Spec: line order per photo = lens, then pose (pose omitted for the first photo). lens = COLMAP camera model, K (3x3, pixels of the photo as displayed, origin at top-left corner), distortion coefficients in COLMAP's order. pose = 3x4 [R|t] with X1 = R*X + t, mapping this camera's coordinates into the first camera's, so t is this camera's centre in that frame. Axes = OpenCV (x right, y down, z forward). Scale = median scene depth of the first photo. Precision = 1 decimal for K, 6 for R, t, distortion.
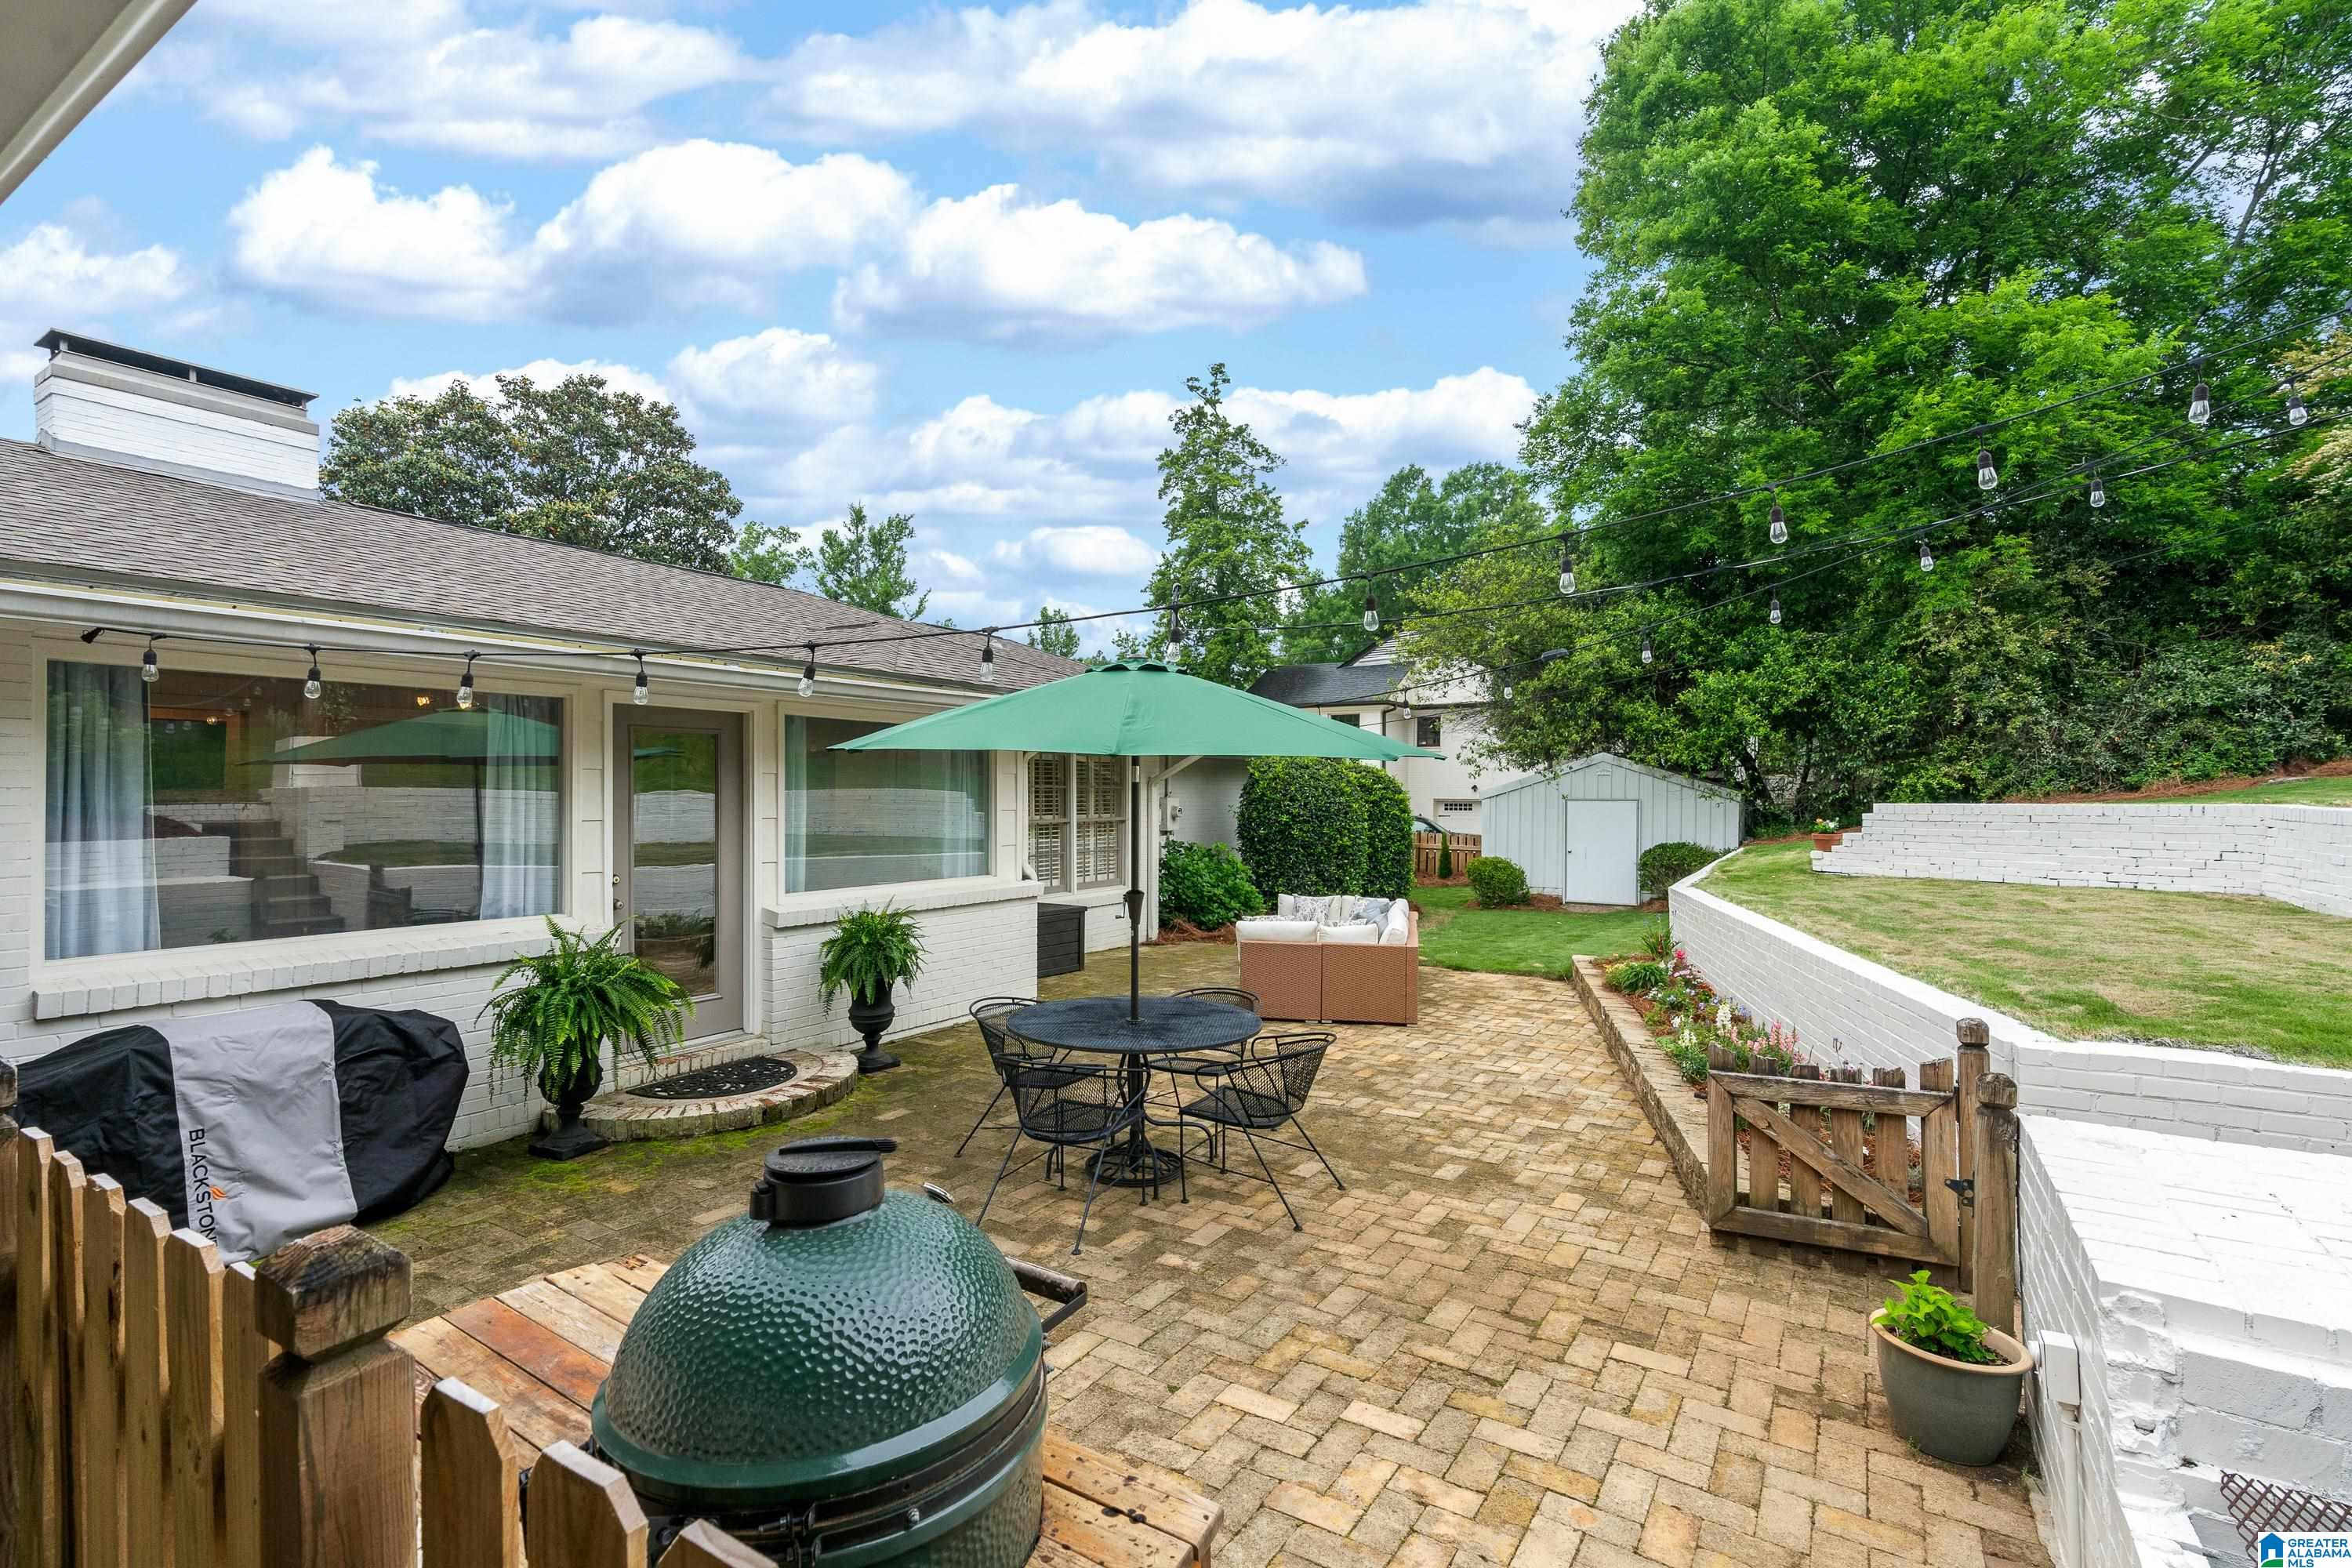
lens RADIAL K [[1107.5, 0, 1176.0], [0, 1107.5, 784.0], [0, 0, 1]] dist [-0.001127, 0.000239]
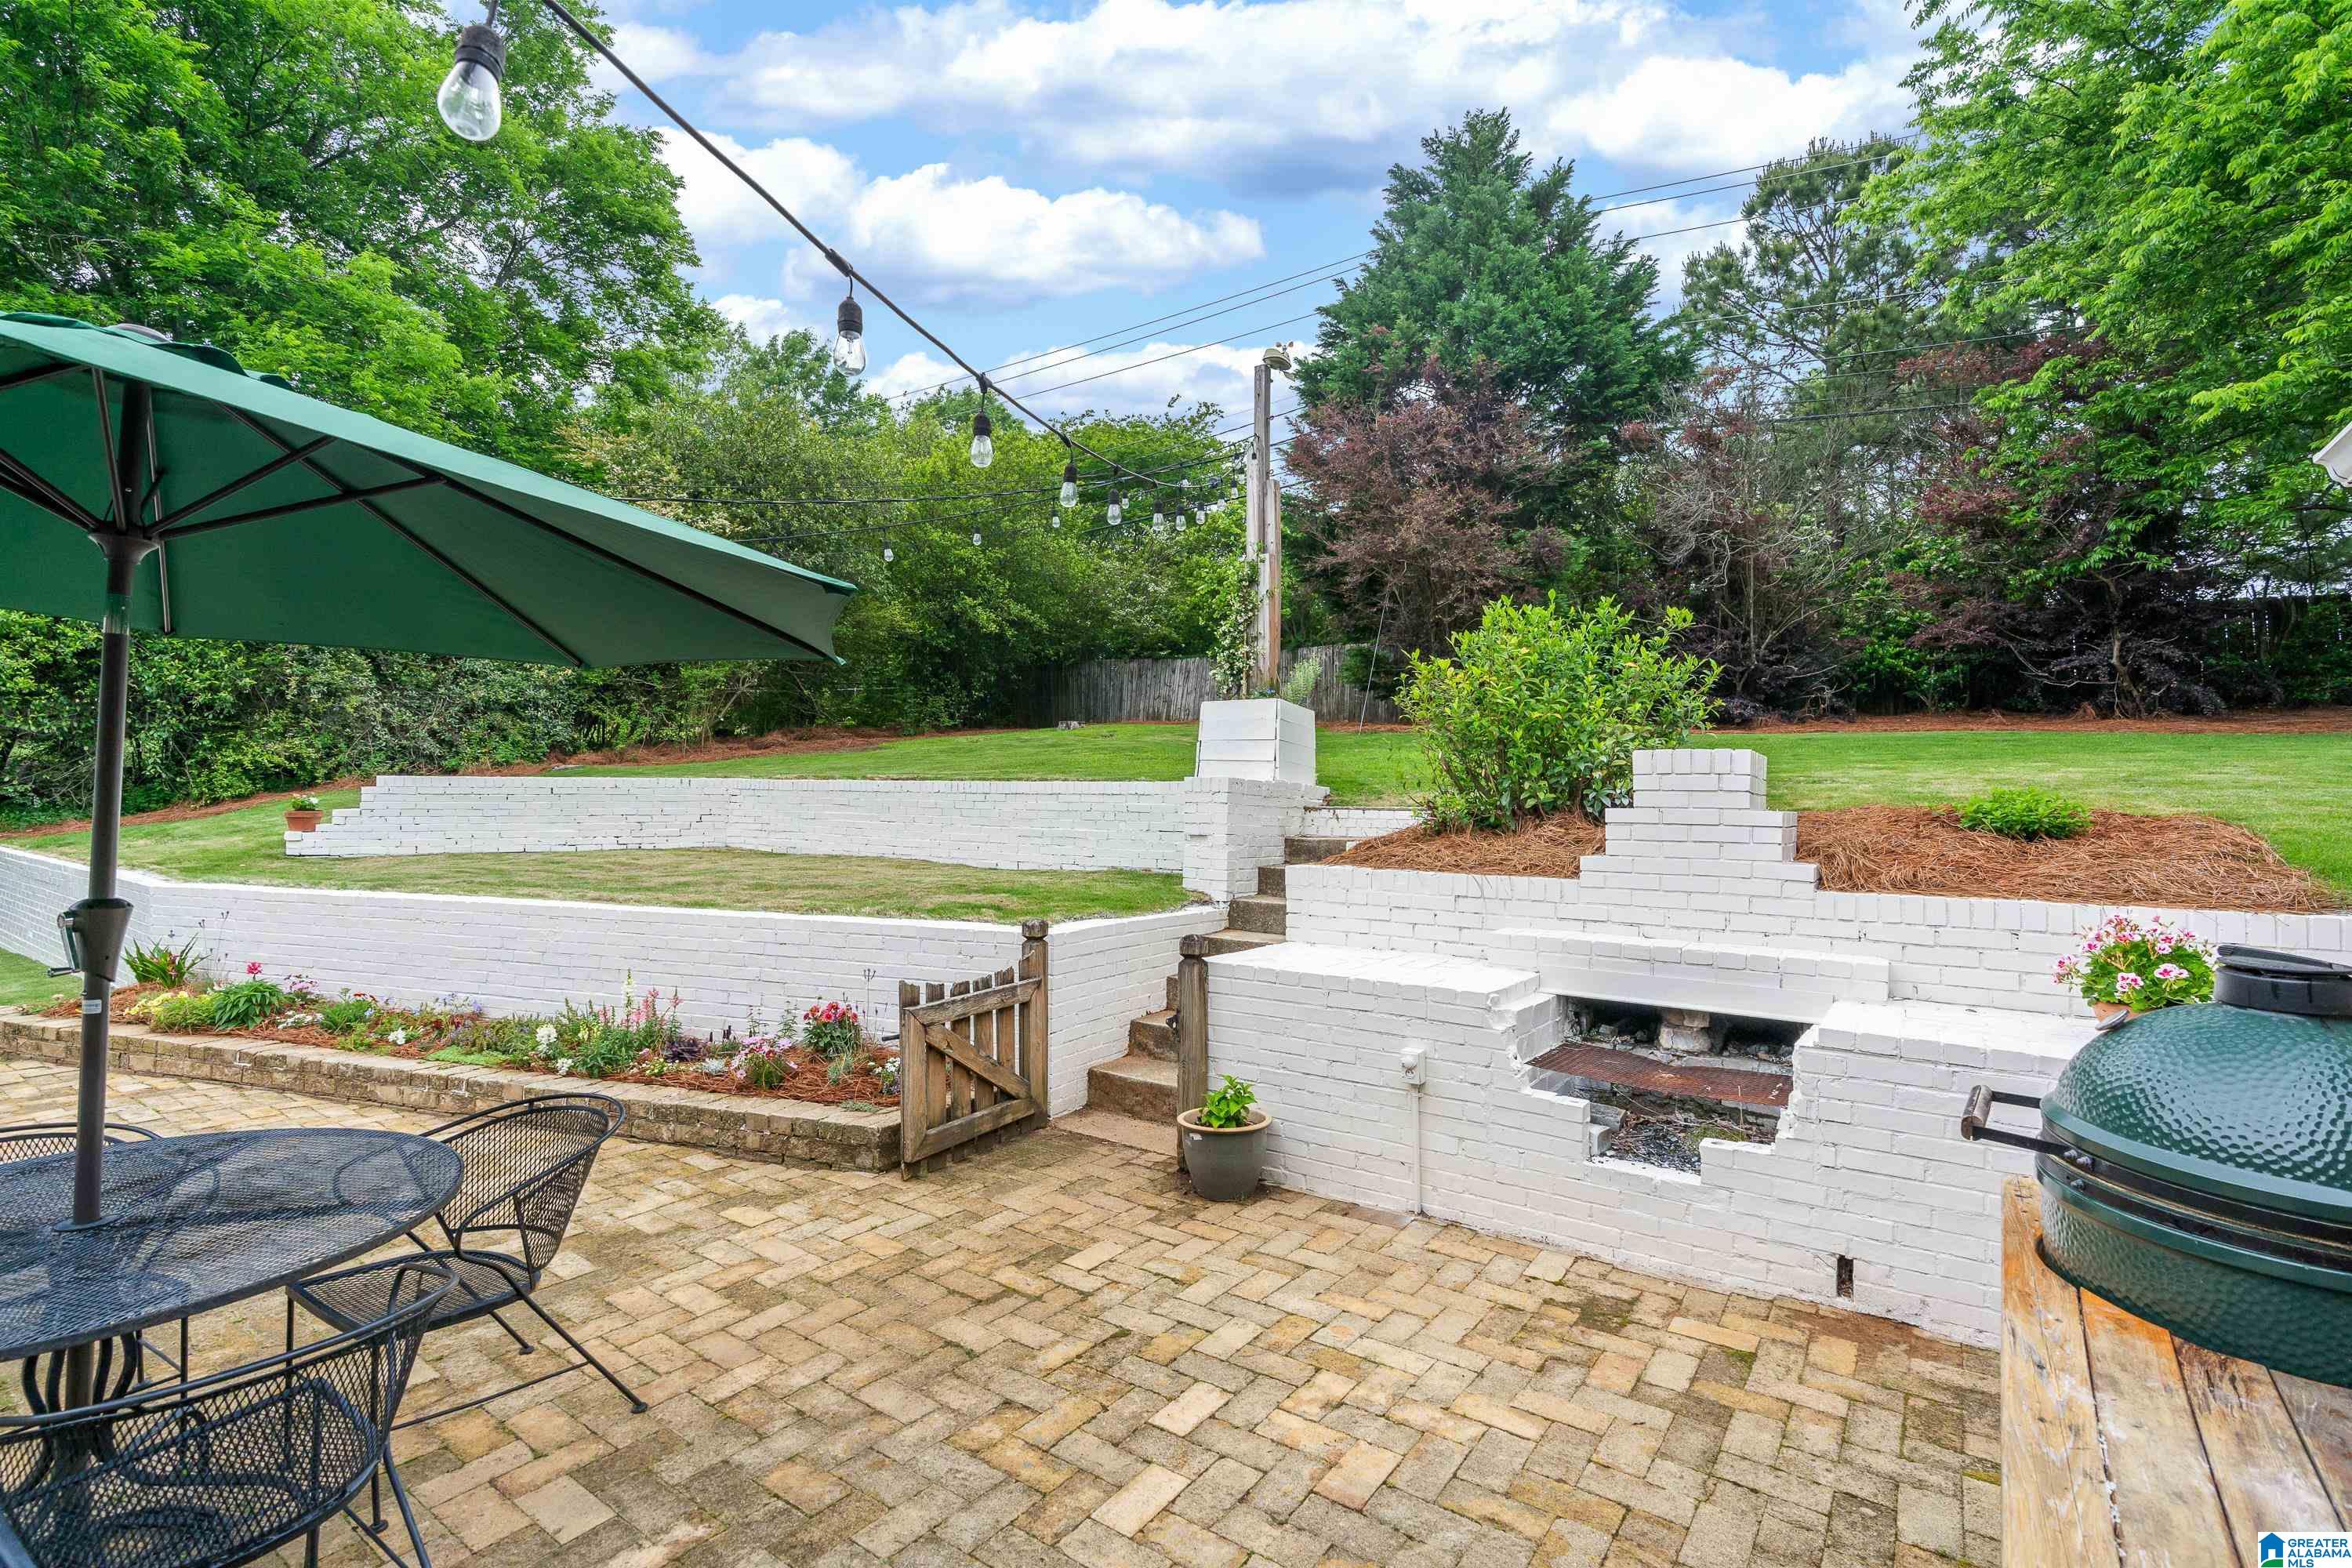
lens RADIAL K [[1070.1, 0, 1183.1], [0, 1070.1, 765.5], [0, 0, 1]] dist [-0.004171, 0.000303]
pose [[0.043993, 0.033022, 0.998486, -0.467308], [-0.016123, 0.999347, -0.032340, 0.059605], [-0.998902, -0.014676, 0.044497, 0.664500]]
